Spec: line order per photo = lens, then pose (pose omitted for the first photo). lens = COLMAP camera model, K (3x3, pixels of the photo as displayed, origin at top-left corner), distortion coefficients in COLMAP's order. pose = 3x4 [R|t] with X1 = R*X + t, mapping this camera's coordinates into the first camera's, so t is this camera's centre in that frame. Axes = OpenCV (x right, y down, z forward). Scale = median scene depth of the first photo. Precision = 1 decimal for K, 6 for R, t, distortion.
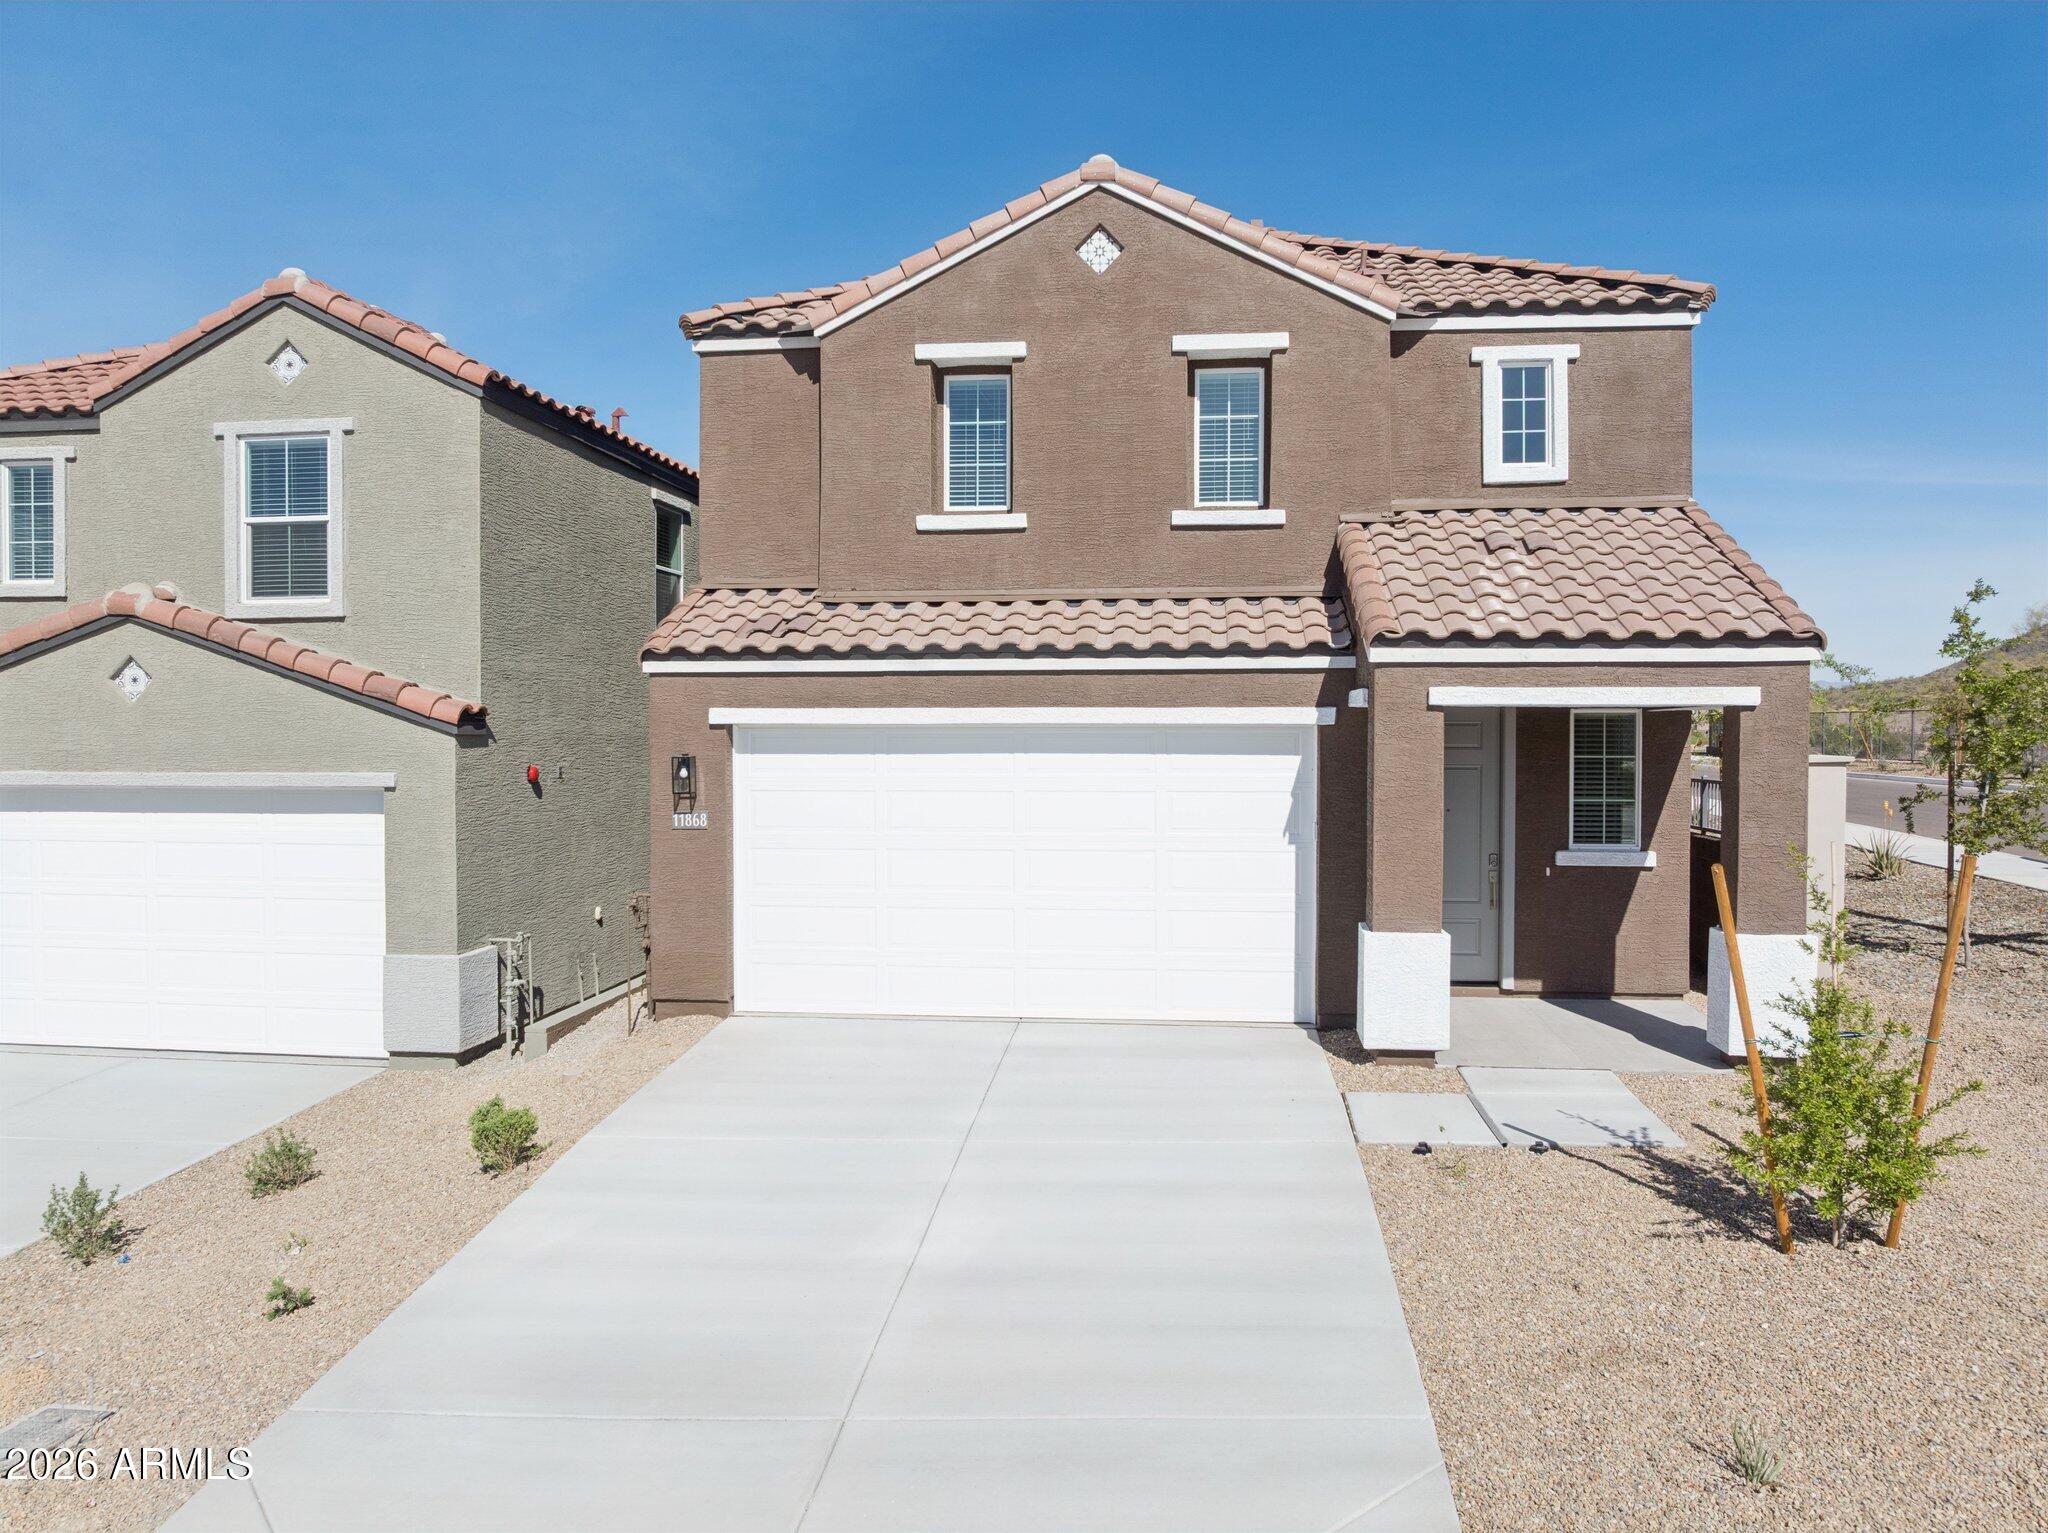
lens RADIAL K [[1445.3, 0, 1030.4], [0, 1445.3, 759.4], [0, 0, 1]] dist [-0.046859, 0.016800]
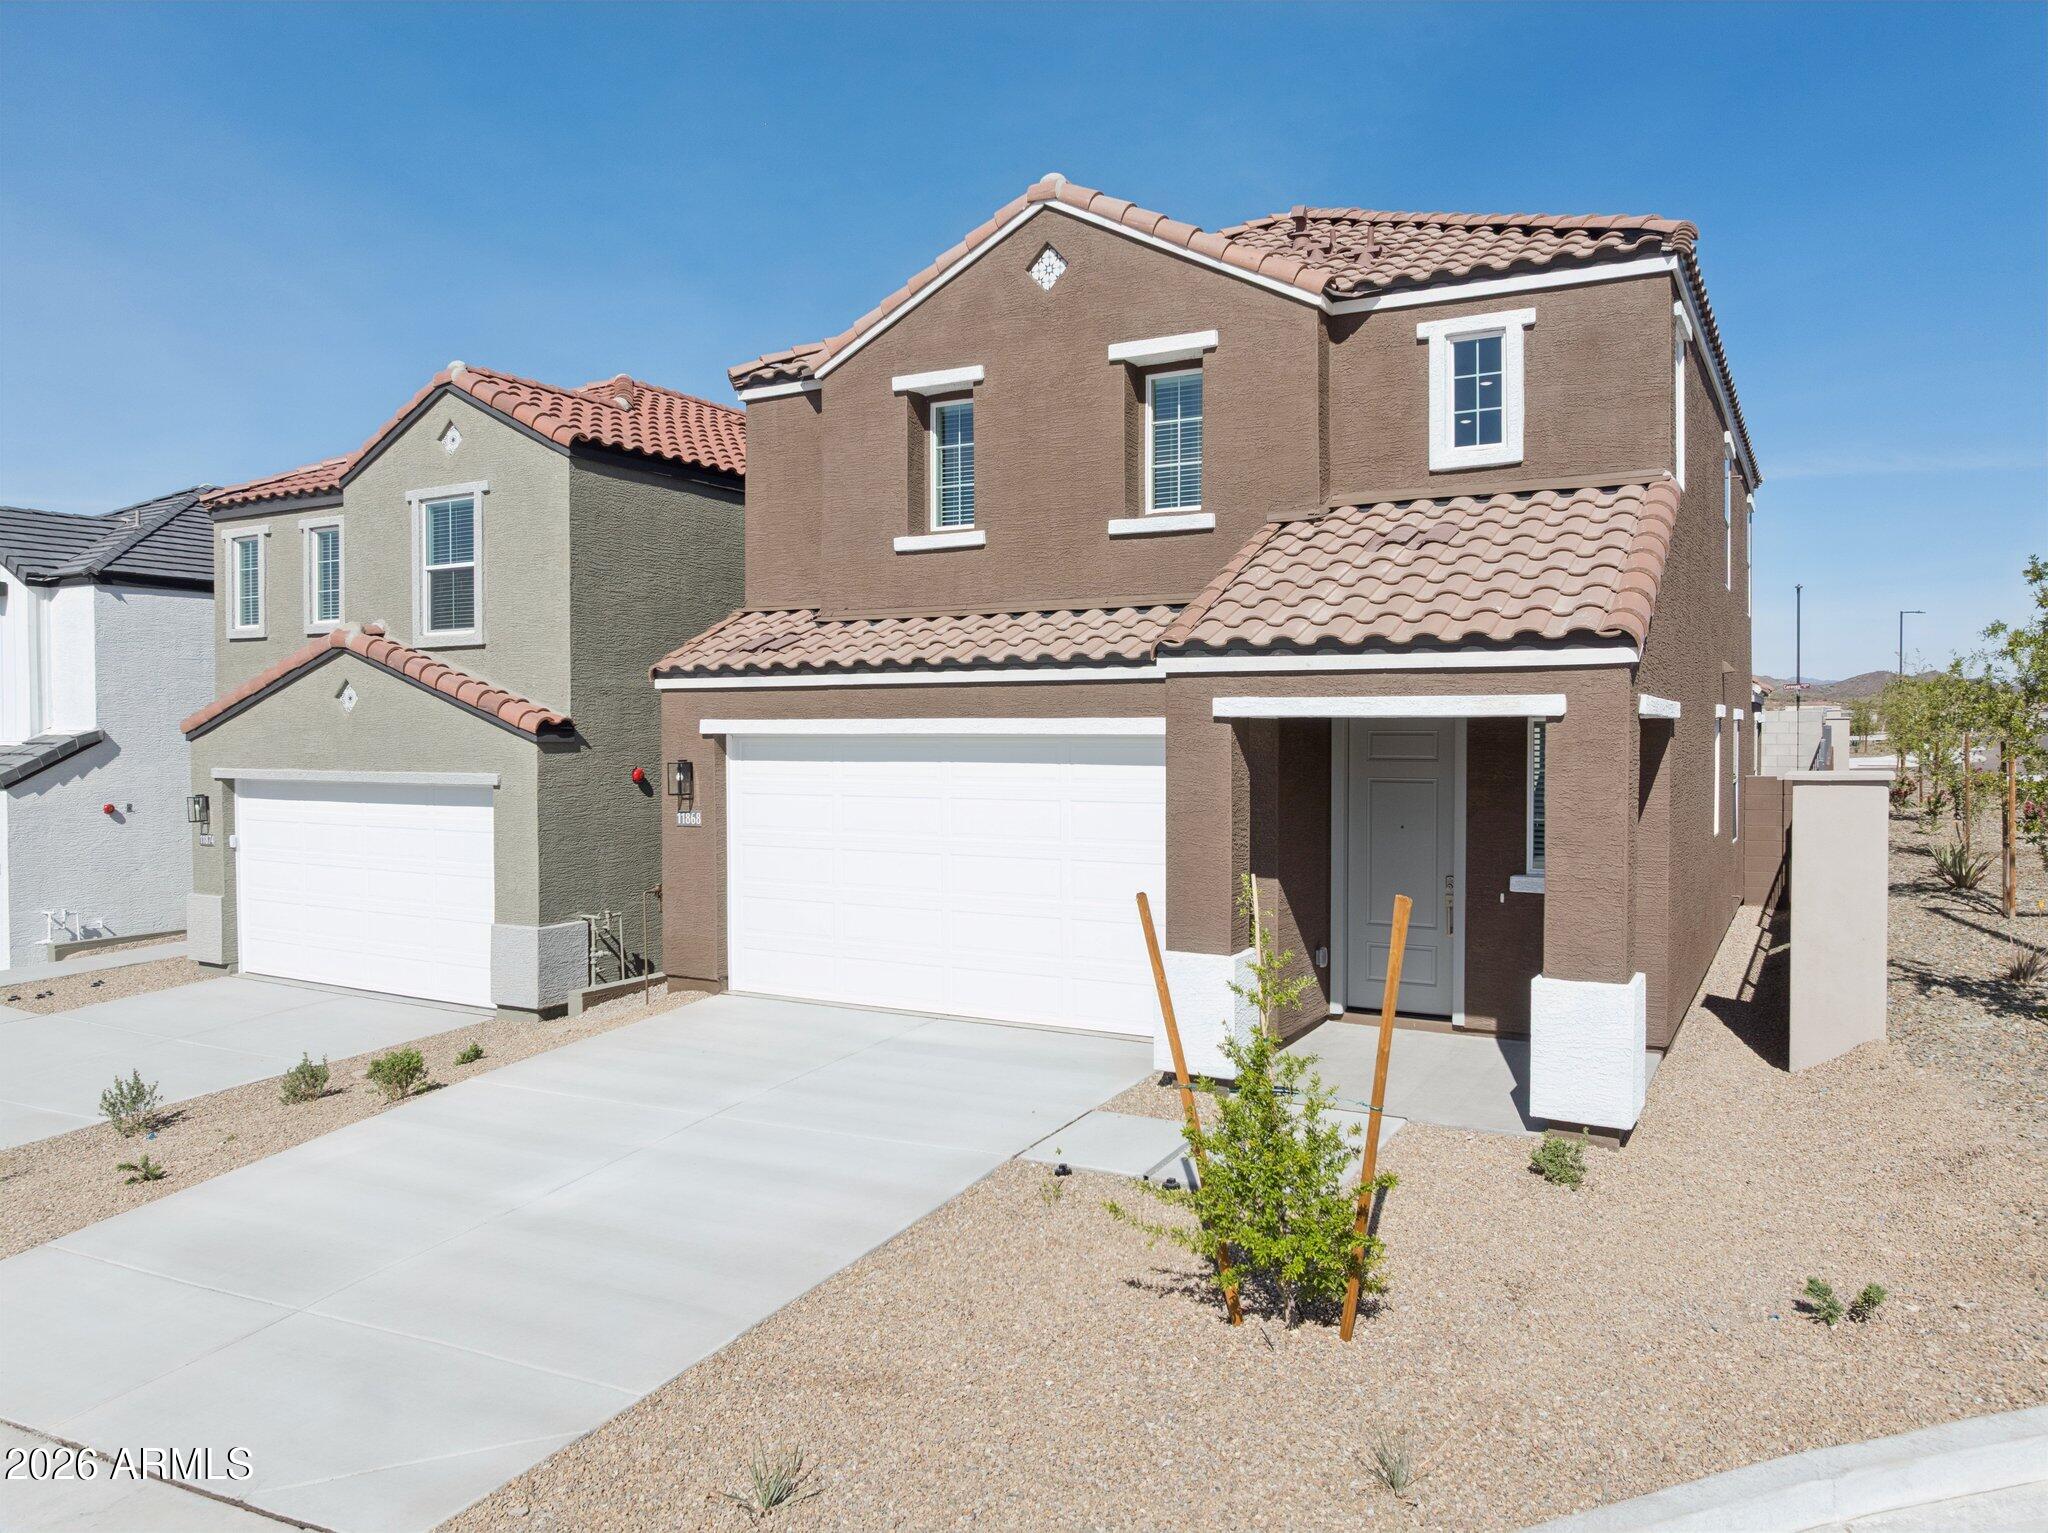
lens RADIAL K [[1439.7, 0, 1033.7], [0, 1439.7, 764.3], [0, 0, 1]] dist [-0.044616, 0.008785]
pose [[0.923021, 0.008560, -0.384655, 0.431677], [-0.006911, 0.999960, 0.005669, -0.008544], [0.384688, -0.002574, 0.923043, 0.059213]]
